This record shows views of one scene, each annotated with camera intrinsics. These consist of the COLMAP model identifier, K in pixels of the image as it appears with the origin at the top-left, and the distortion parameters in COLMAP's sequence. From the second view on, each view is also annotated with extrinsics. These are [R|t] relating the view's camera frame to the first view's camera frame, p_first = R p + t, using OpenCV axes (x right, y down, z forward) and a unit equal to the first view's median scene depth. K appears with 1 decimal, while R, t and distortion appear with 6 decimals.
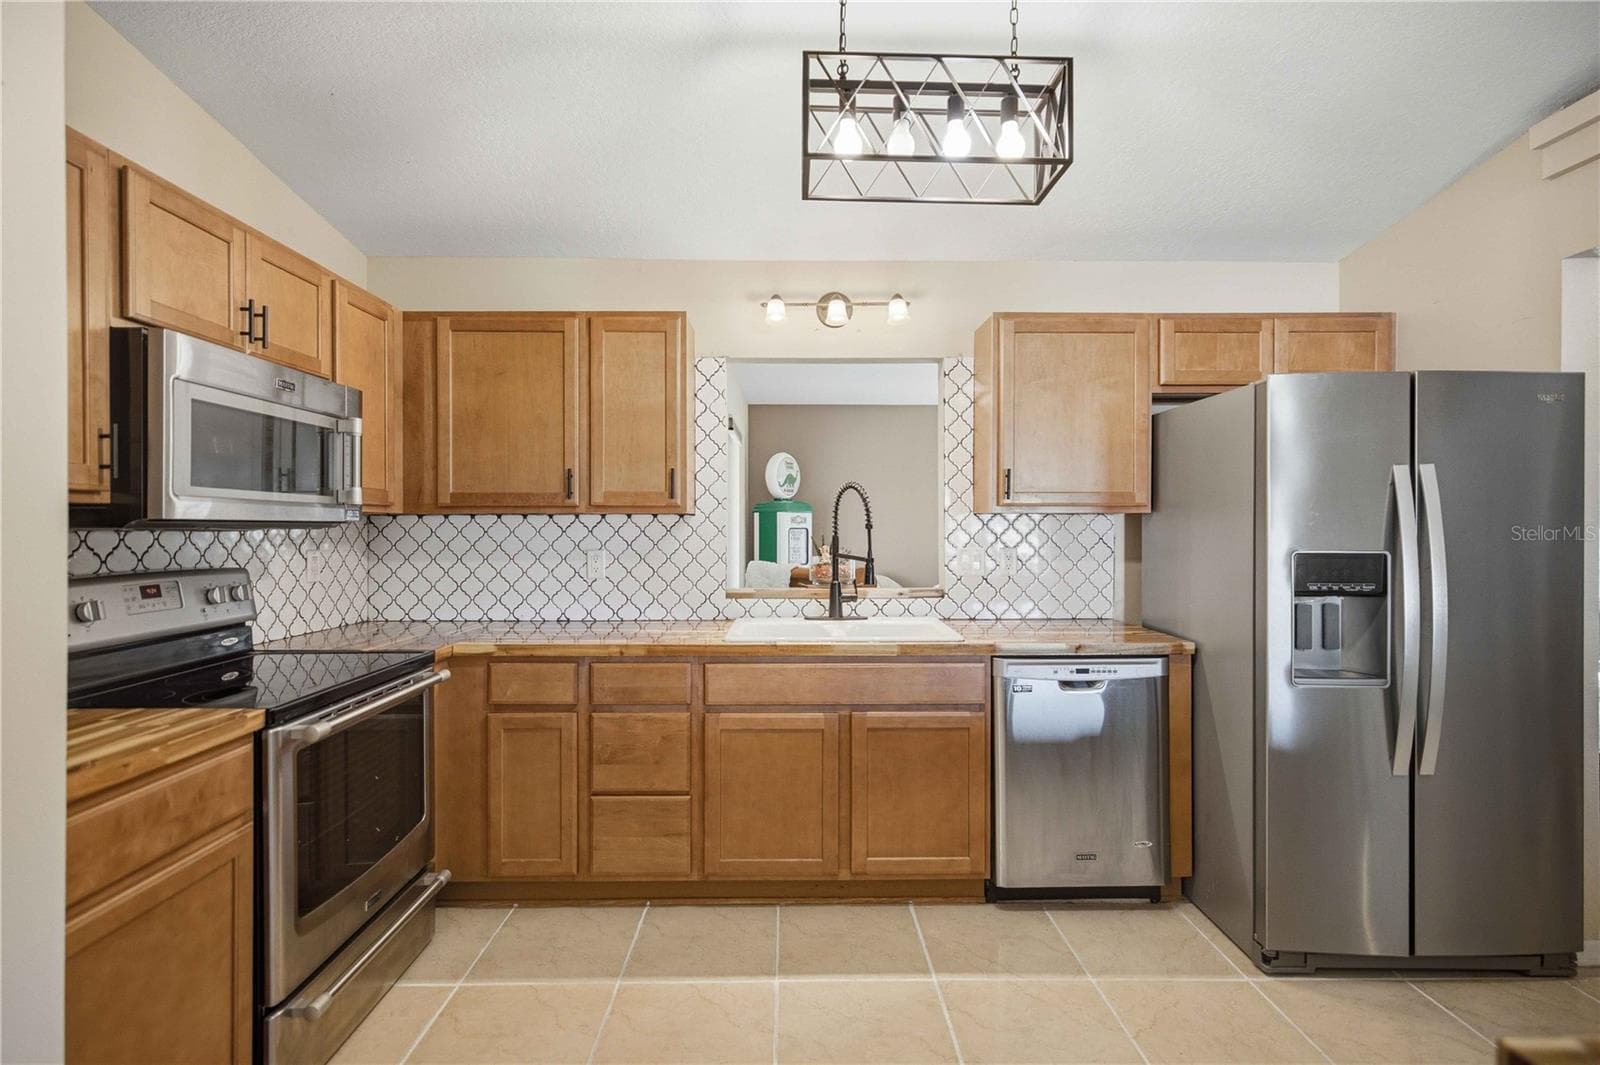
lens RADIAL K [[757.2, 0, 796.6], [0, 757.2, 524.4], [0, 0, 1]] dist [0.009979, -0.000074]
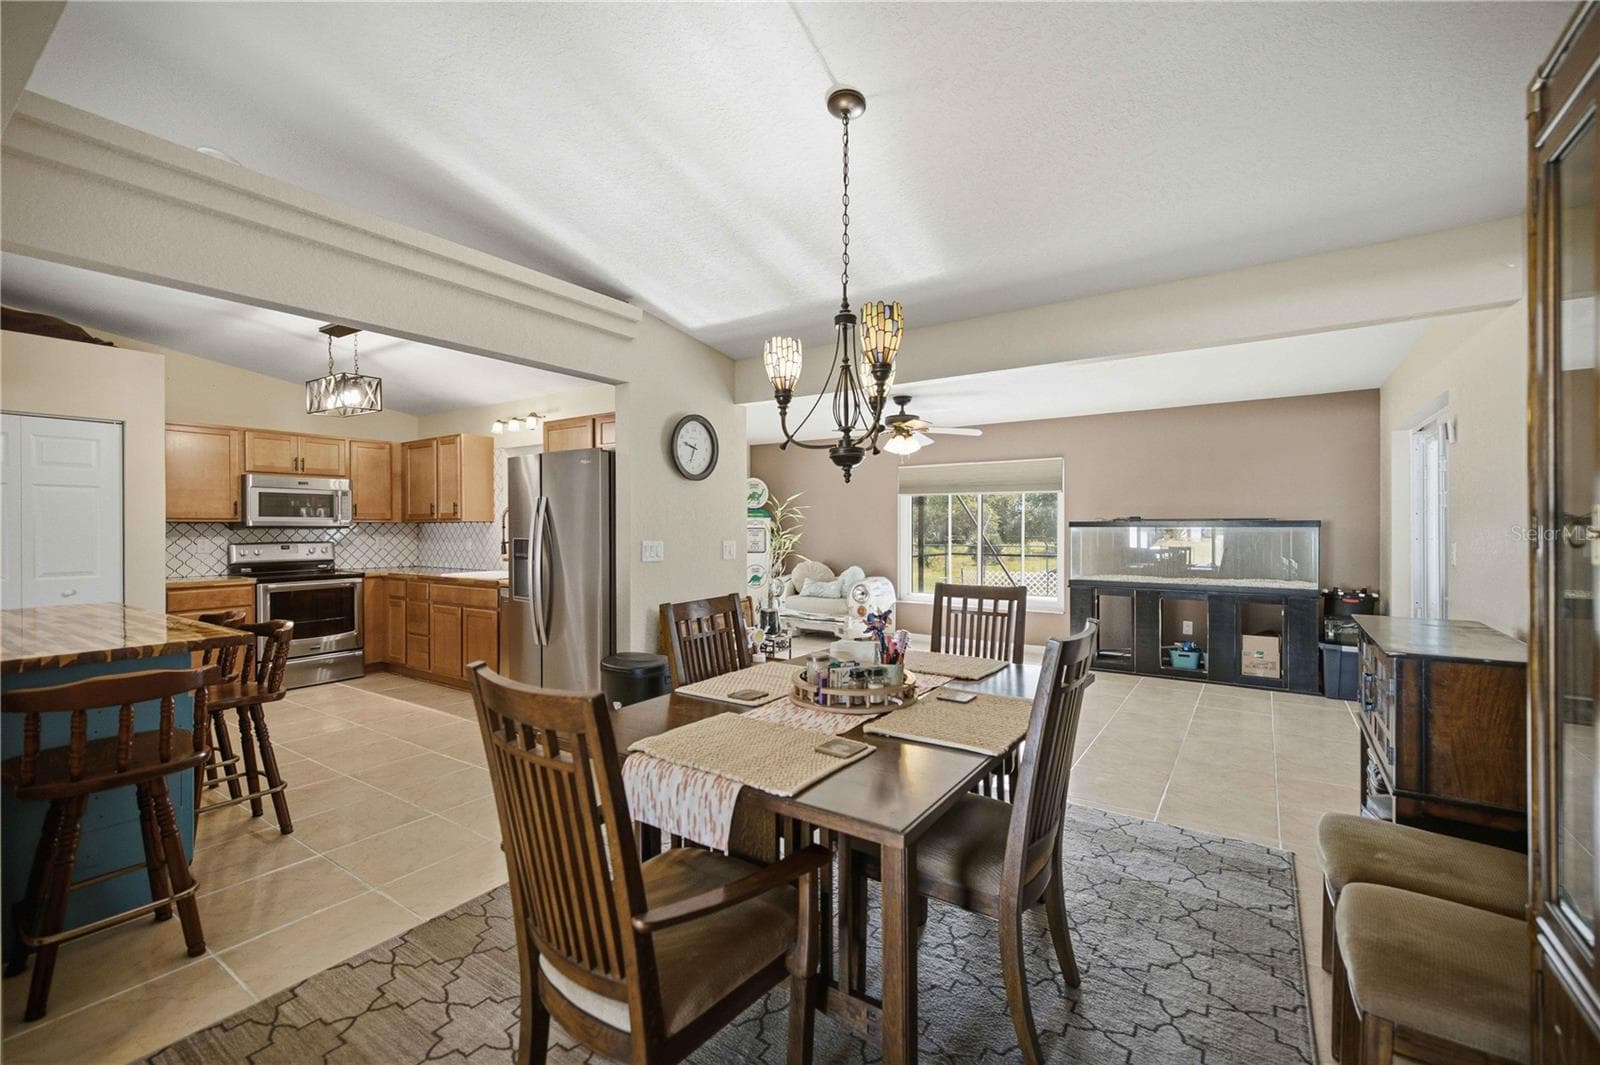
lens RADIAL K [[668.2, 0, 801.3], [0, 668.2, 529.0], [0, 0, 1]] dist [0.000770, -0.000075]
pose [[0.823388, -0.001149, -0.567478, 2.023075], [0.004456, 0.999980, 0.004440, 0.003609], [0.567461, -0.006184, 0.823377, -0.087600]]
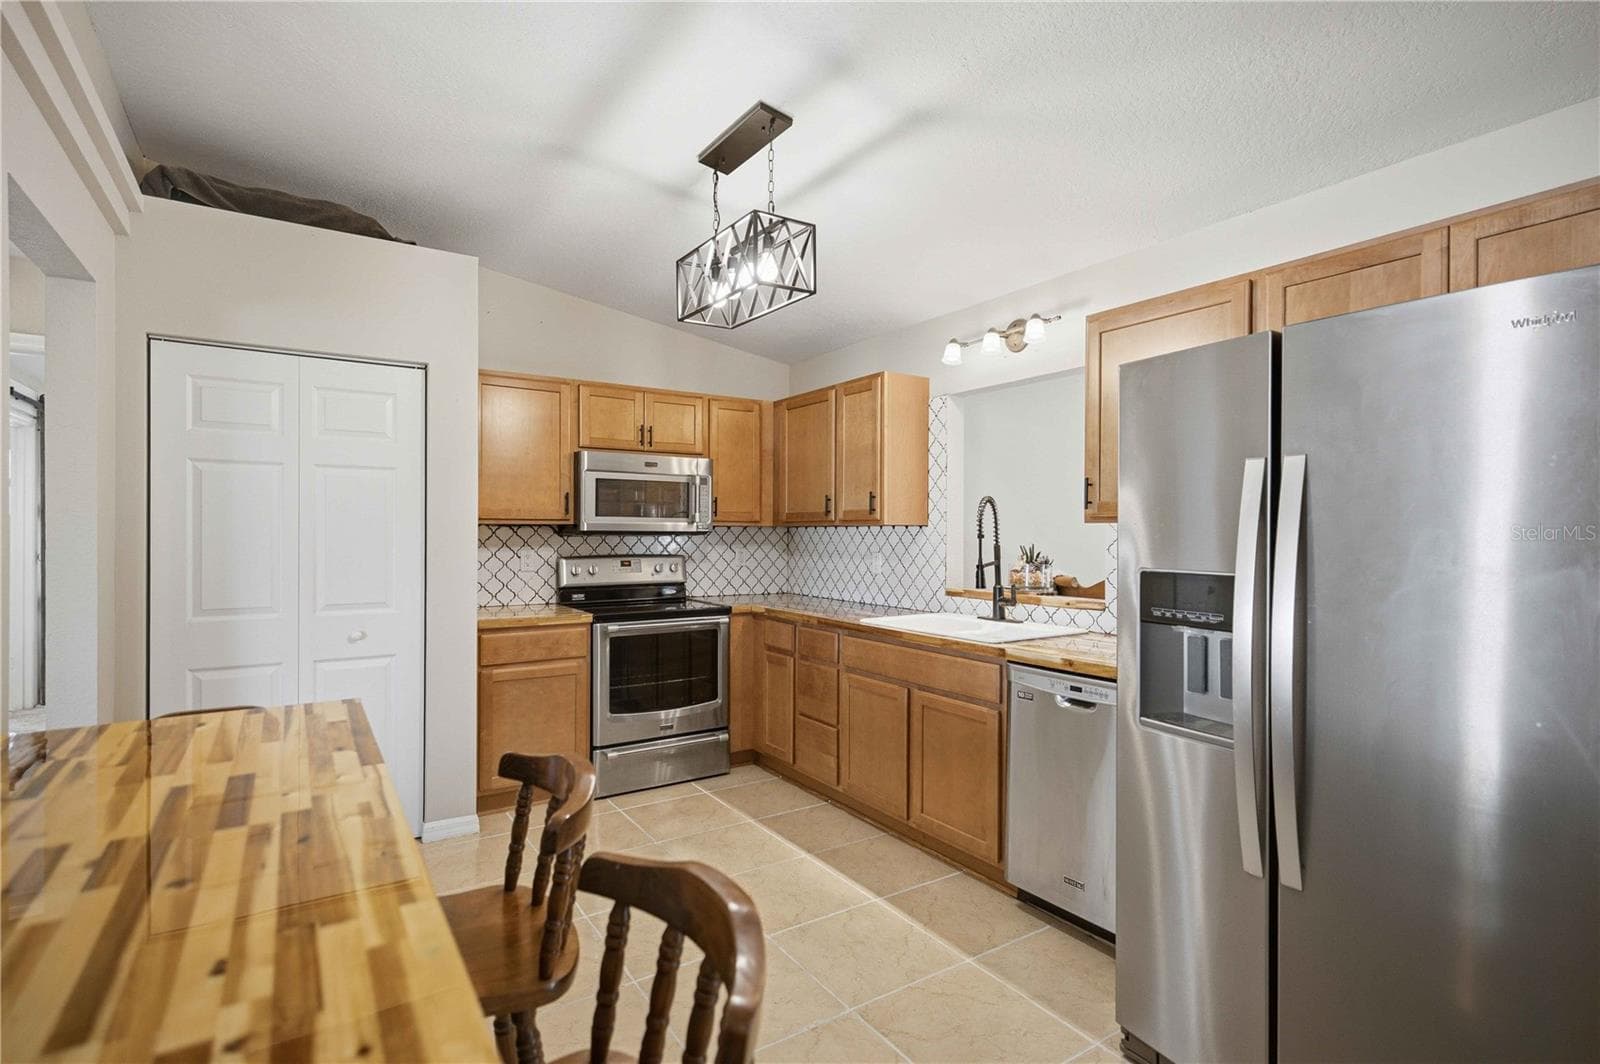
lens RADIAL K [[768.4, 0, 800.0], [0, 768.4, 532.0], [0, 0, 1]] dist [0.000513, -0.000056]
pose [[0.536378, 0.002252, -0.843975, 0.984420], [-0.002355, 0.999997, 0.001171, -0.004553], [0.843975, 0.001359, 0.536381, 0.184216]]
